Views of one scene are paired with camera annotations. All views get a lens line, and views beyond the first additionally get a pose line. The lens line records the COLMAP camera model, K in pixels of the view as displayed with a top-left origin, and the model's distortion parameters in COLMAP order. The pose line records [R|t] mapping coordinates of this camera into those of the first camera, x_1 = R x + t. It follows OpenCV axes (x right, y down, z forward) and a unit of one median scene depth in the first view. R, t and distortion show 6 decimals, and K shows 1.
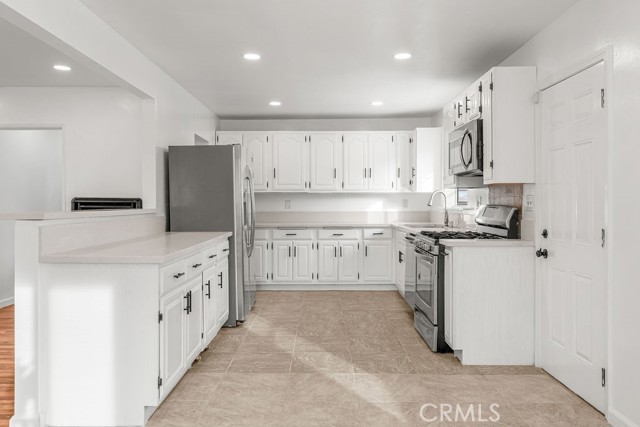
lens RADIAL K [[468.3, 0, 324.5], [0, 468.3, 203.1], [0, 0, 1]] dist [-0.000117, 0.001010]
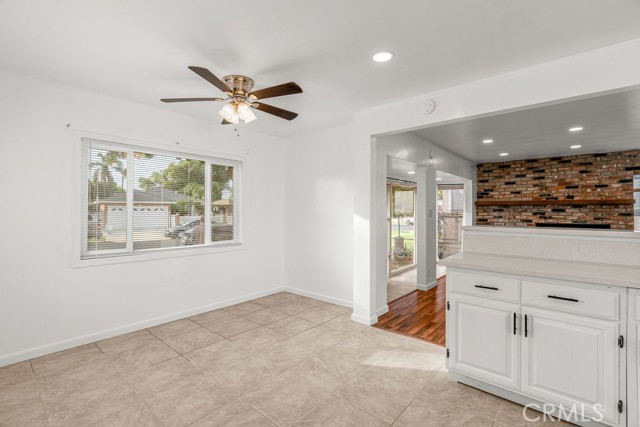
lens RADIAL K [[290.6, 0, 316.7], [0, 290.6, 211.2], [0, 0, 1]] dist [-0.013216, 0.004401]
pose [[-0.665940, -0.002492, -0.746001, 0.267385], [-0.002932, 0.999995, -0.000722, -0.015583], [0.746000, 0.001706, -0.665944, 0.640460]]
